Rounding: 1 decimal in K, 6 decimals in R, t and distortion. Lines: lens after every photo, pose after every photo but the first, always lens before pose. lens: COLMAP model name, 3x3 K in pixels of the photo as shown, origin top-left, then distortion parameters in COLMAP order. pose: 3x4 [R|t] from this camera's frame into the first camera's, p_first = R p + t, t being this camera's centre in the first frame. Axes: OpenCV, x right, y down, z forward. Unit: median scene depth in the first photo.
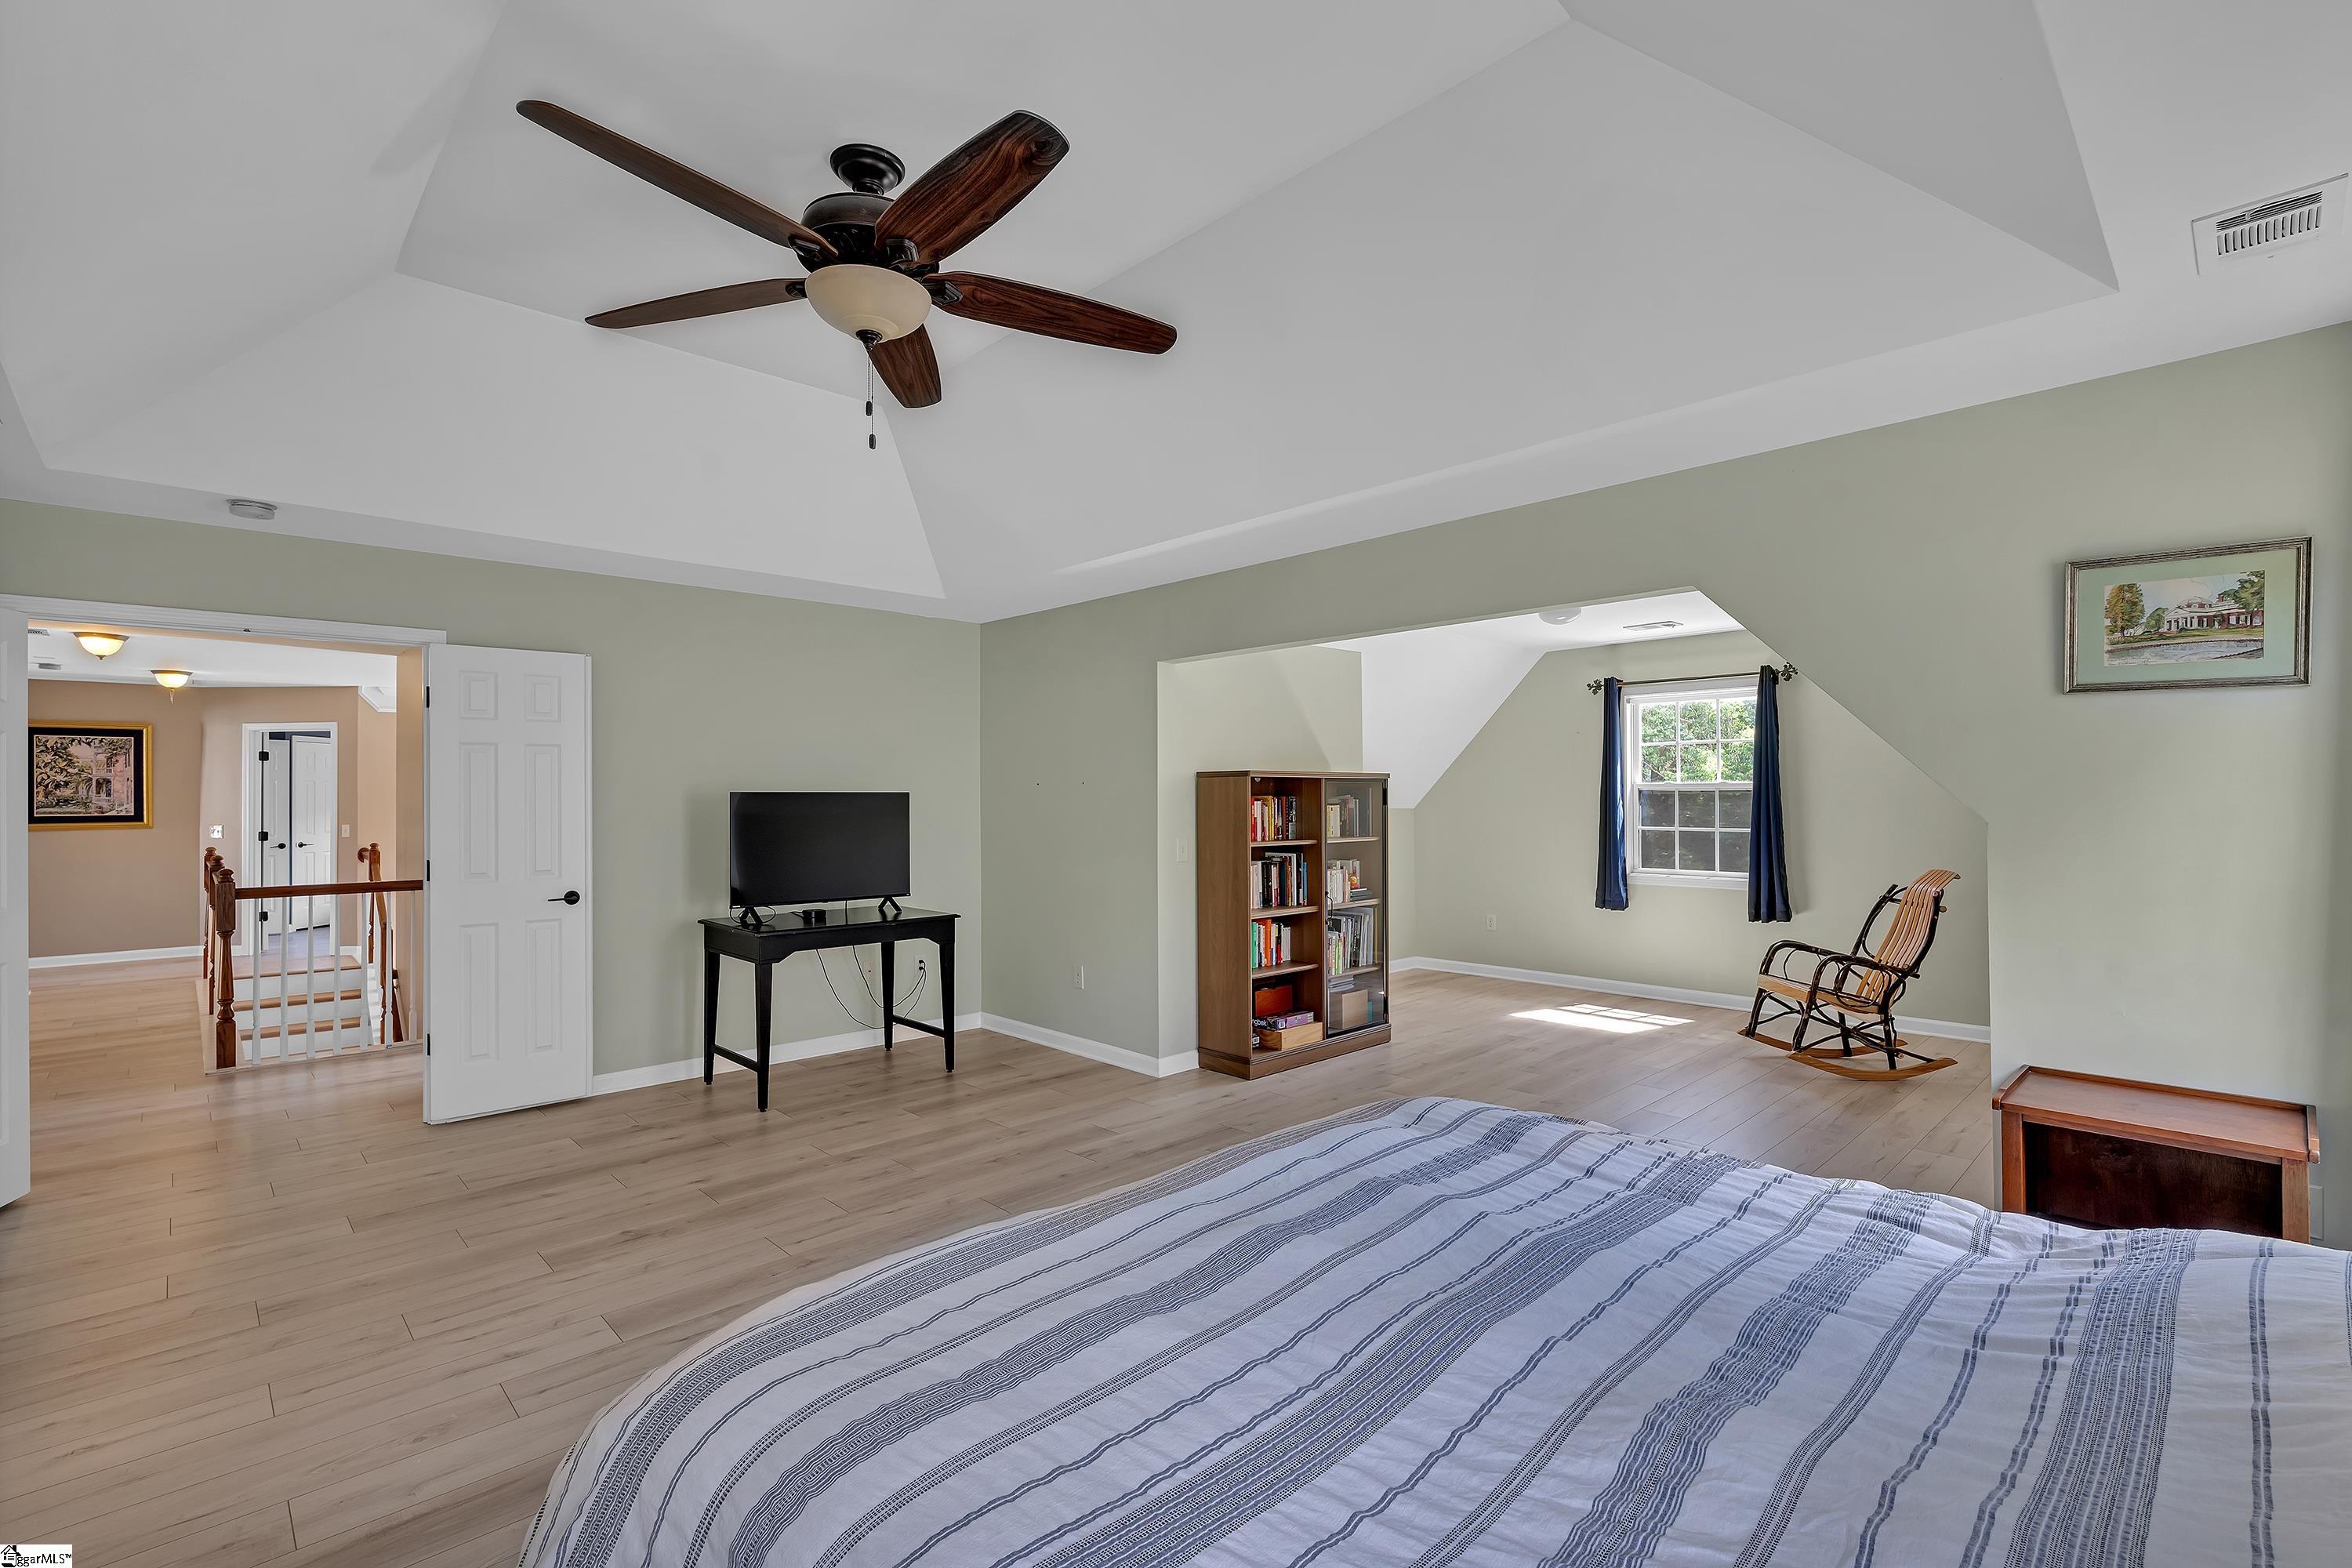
lens RADIAL K [[1044.8, 0, 1169.0], [0, 1044.8, 787.8], [0, 0, 1]] dist [-0.001104, -0.000197]
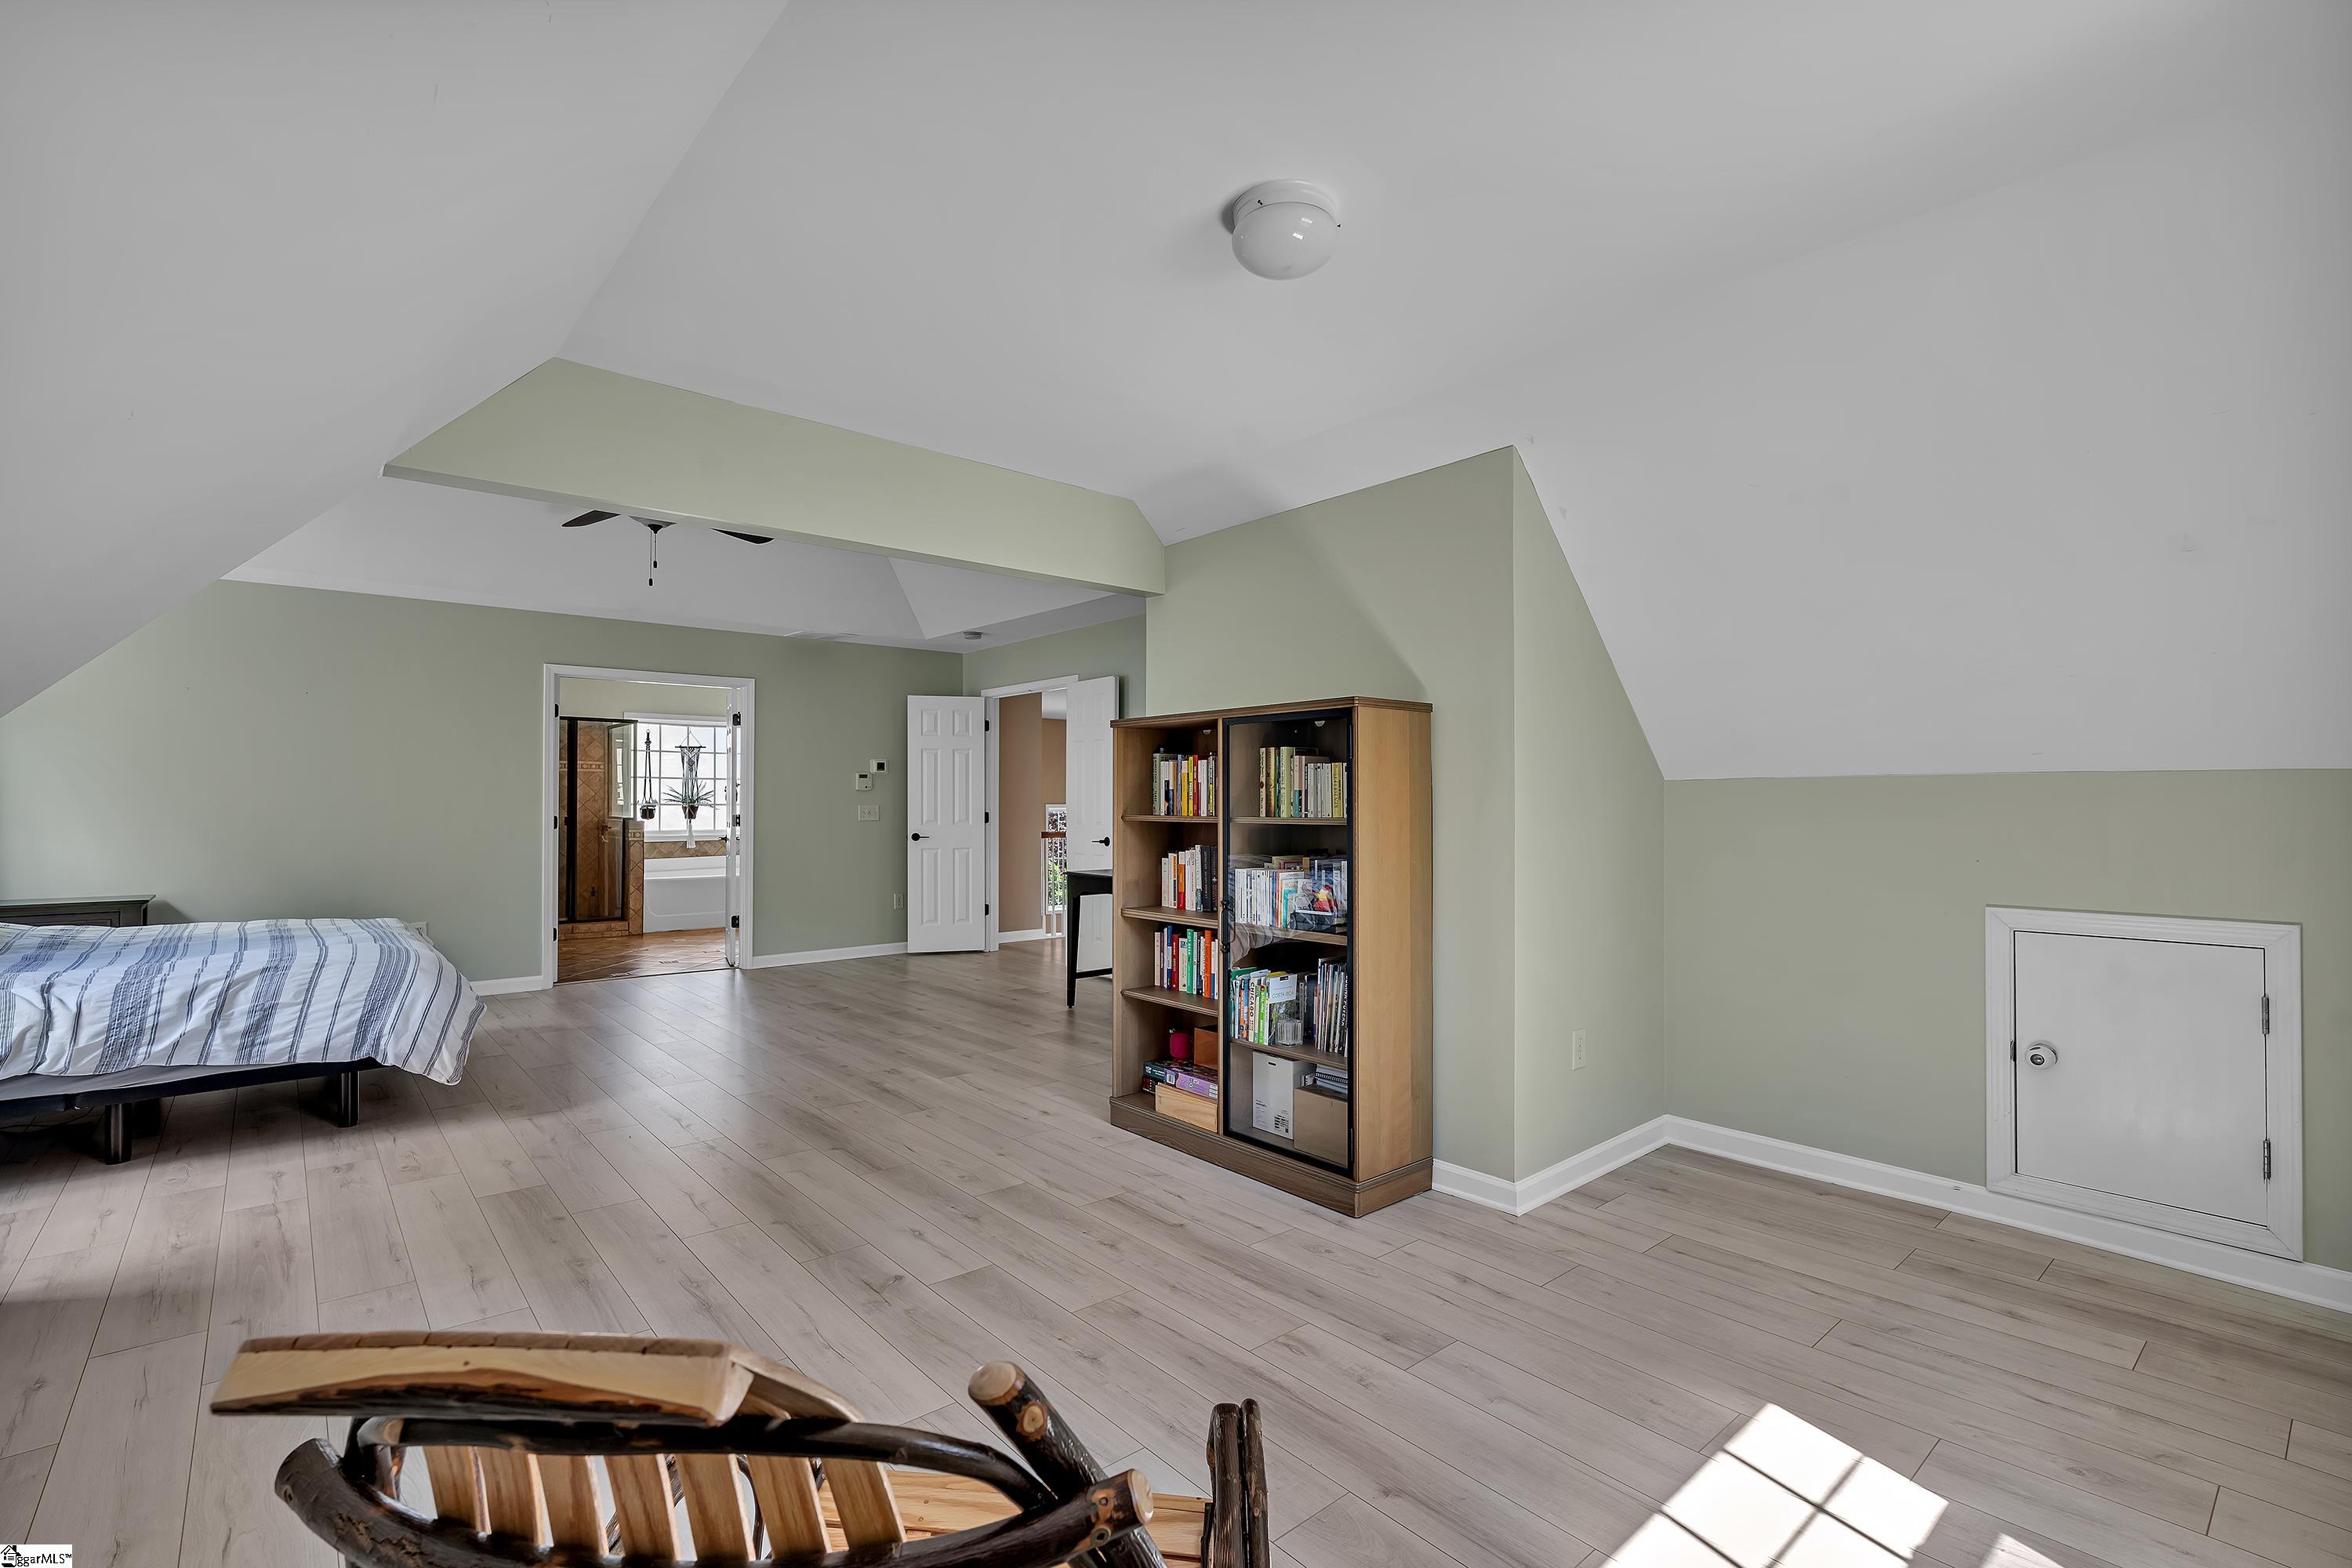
lens RADIAL K [[1044.8, 0, 1169.0], [0, 1044.8, 787.8], [0, 0, 1]] dist [-0.001104, -0.000197]
pose [[-0.048381, -0.013422, -0.998739, 1.028900], [0.007566, 0.999876, -0.013804, 0.058853], [0.998800, -0.008225, -0.048273, 1.334326]]
